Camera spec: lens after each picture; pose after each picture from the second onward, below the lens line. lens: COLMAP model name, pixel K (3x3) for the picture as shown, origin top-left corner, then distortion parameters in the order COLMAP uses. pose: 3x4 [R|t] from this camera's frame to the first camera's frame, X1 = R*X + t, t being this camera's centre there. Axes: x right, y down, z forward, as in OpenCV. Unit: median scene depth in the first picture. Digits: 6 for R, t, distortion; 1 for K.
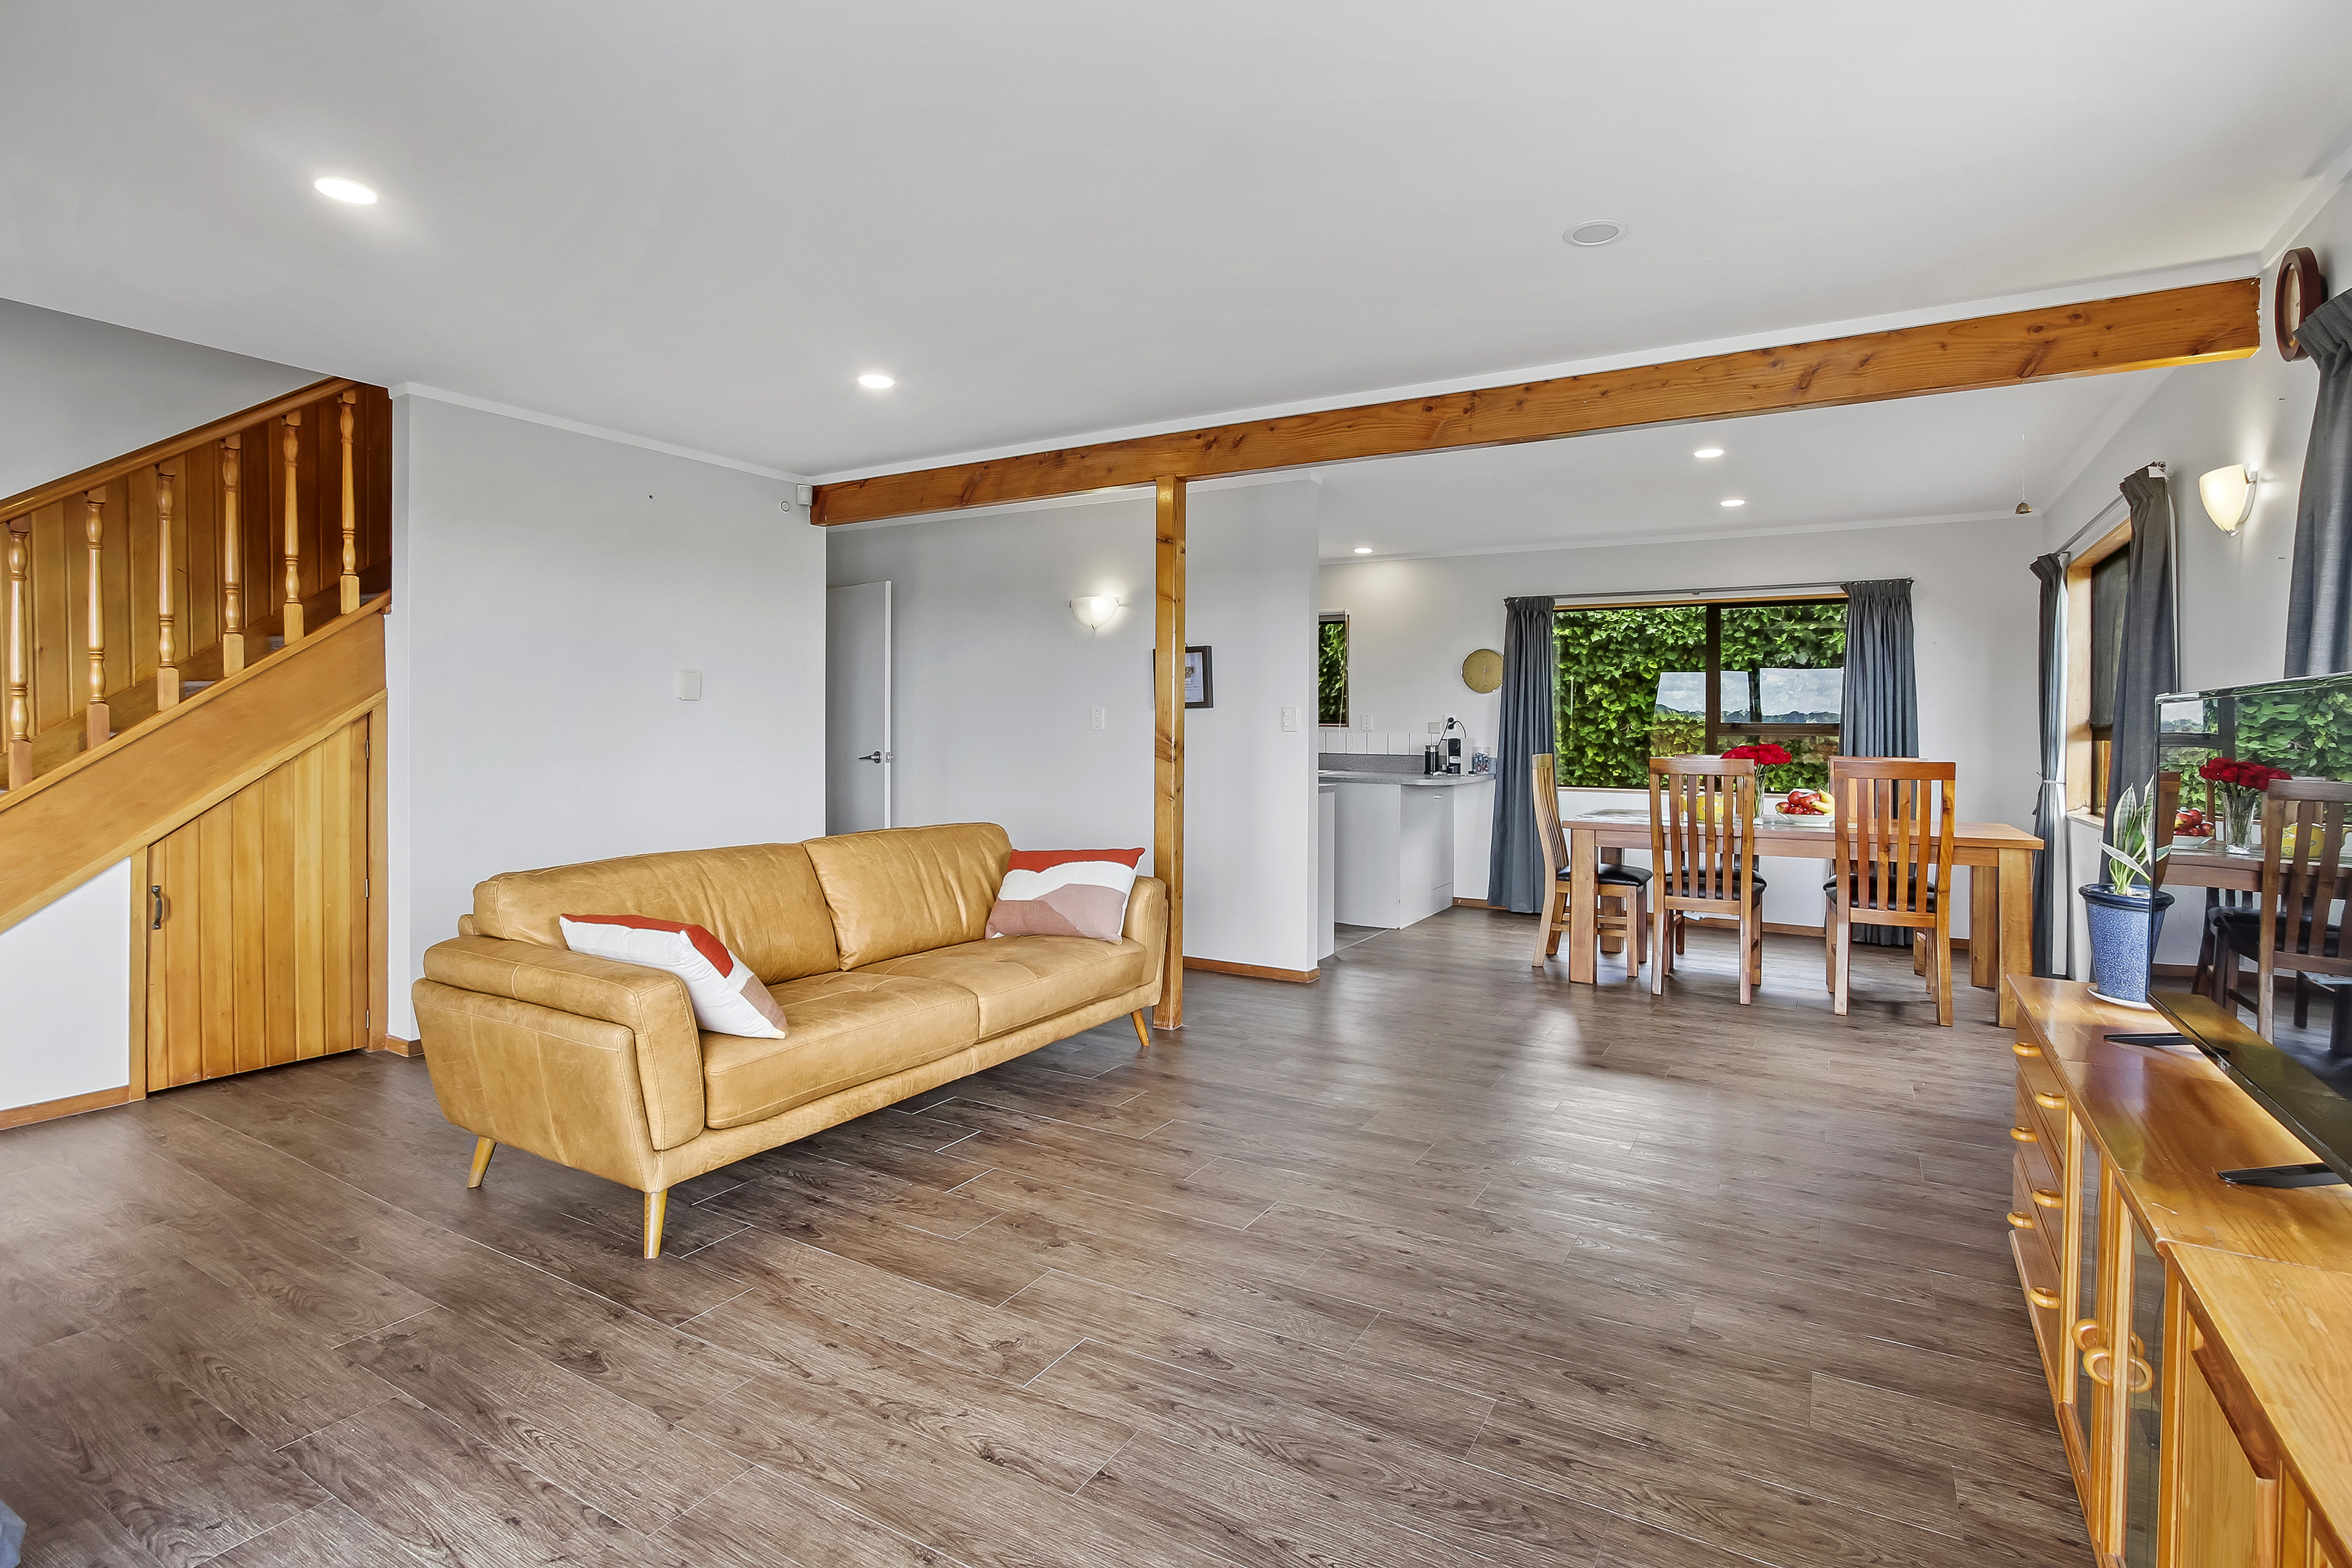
lens RADIAL K [[1135.3, 0, 1191.4], [0, 1135.3, 797.8], [0, 0, 1]] dist [-0.014854, 0.001770]
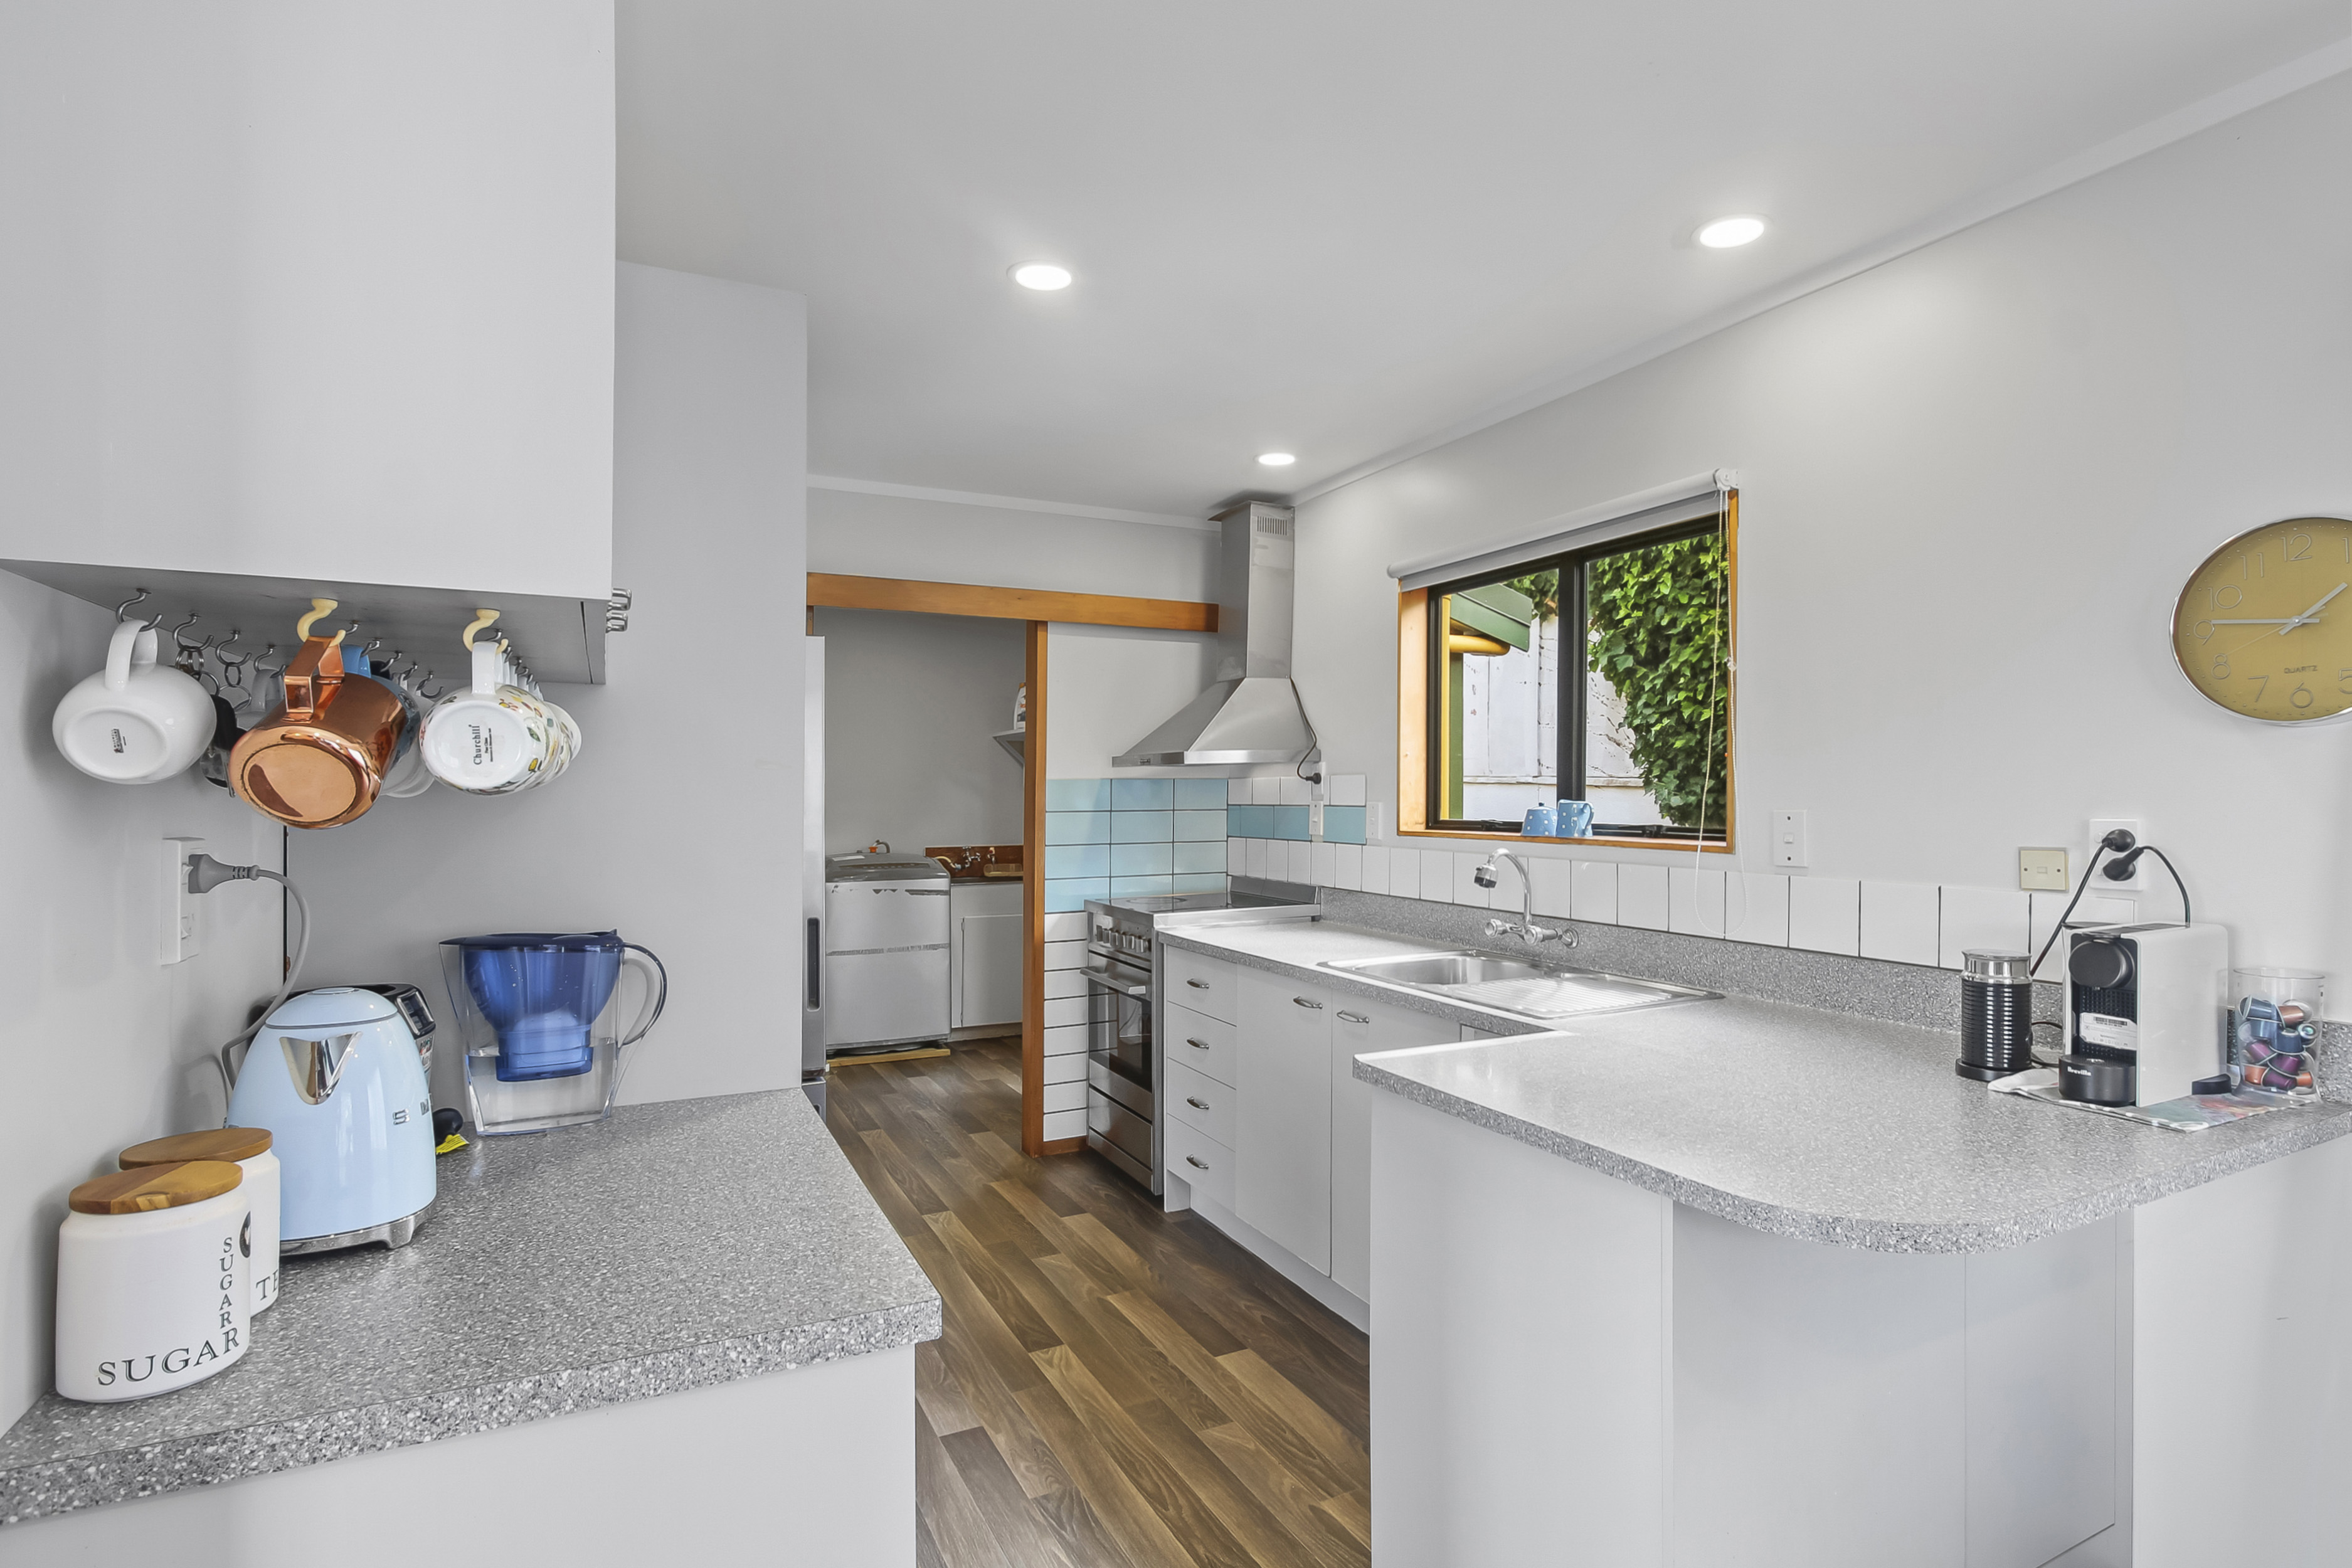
lens RADIAL K [[1168.3, 0, 1176.0], [0, 1168.3, 784.0], [0, 0, 1]] dist [-0.017754, 0.005730]
pose [[0.826909, -0.013769, -0.562168, 0.342108], [-0.027779, 0.997480, -0.065291, -0.100297], [0.561650, 0.069606, 0.824442, 1.165461]]
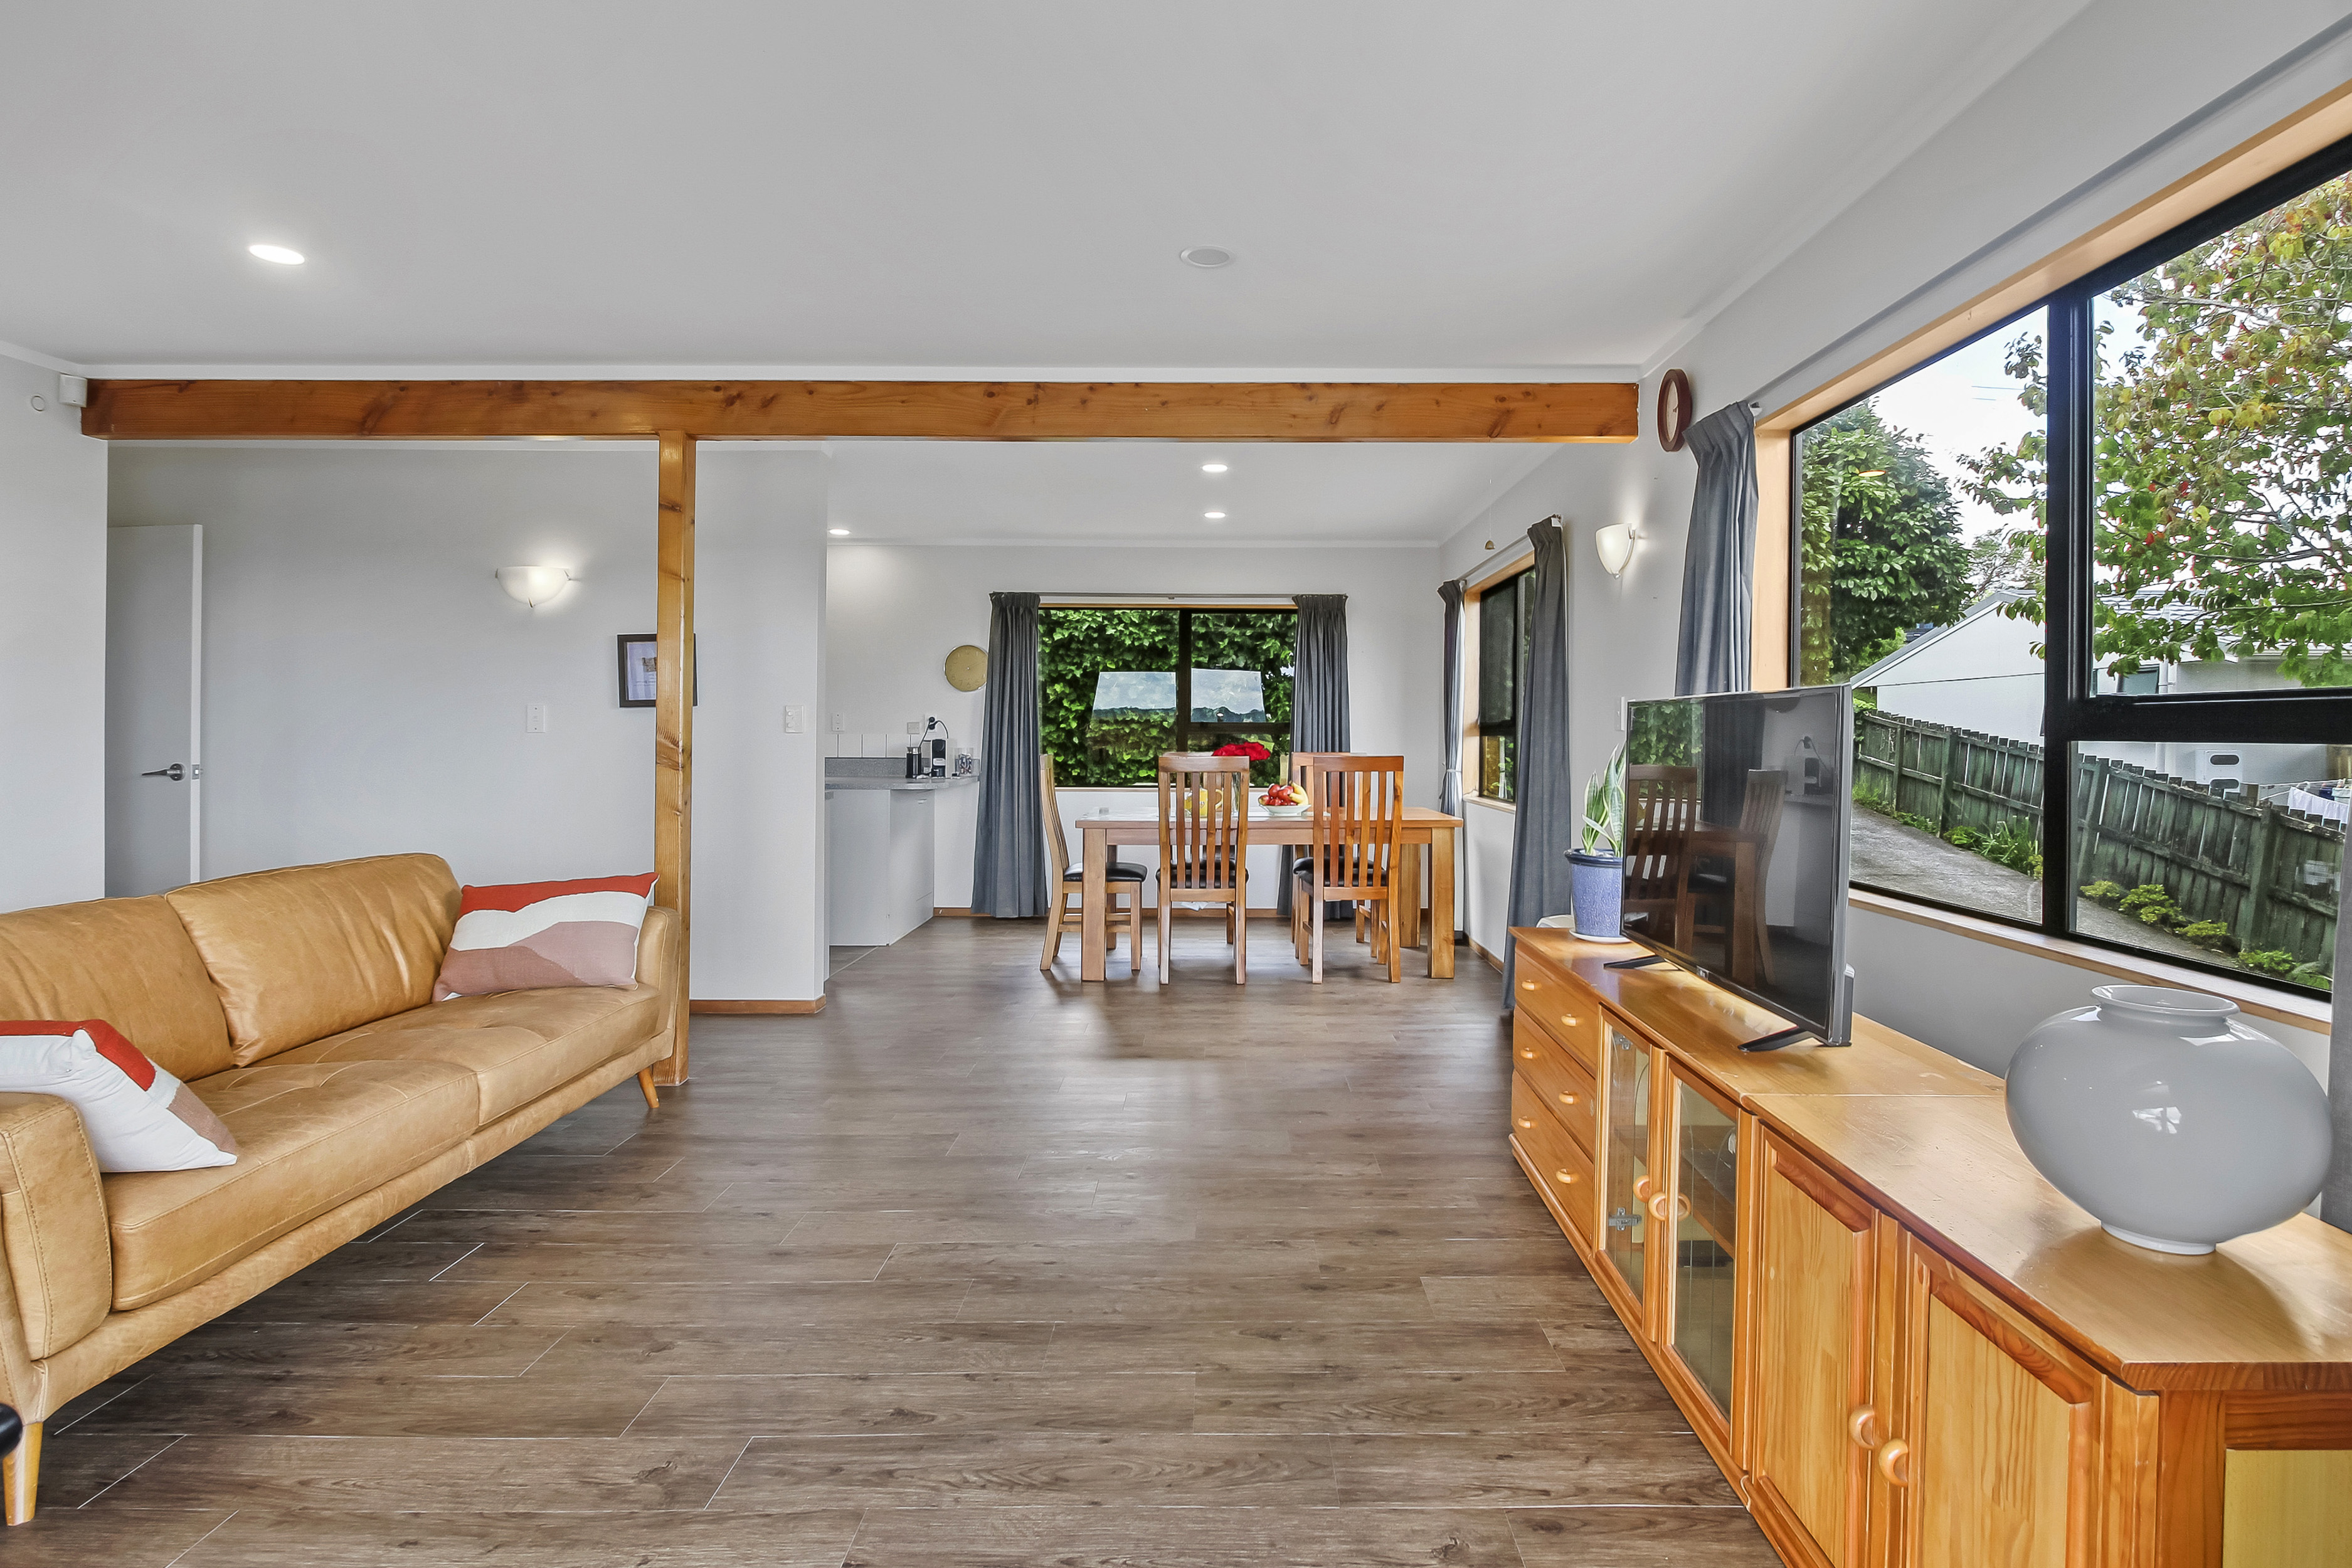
lens RADIAL K [[1210.4, 0, 1243.4], [0, 1210.4, 821.5], [0, 0, 1]] dist [-0.013010, 0.000636]
pose [[0.856483, -0.043130, 0.514370, -0.120269], [0.034843, 0.999061, 0.025753, -0.001398], [-0.514998, -0.004135, 0.857181, 0.011143]]
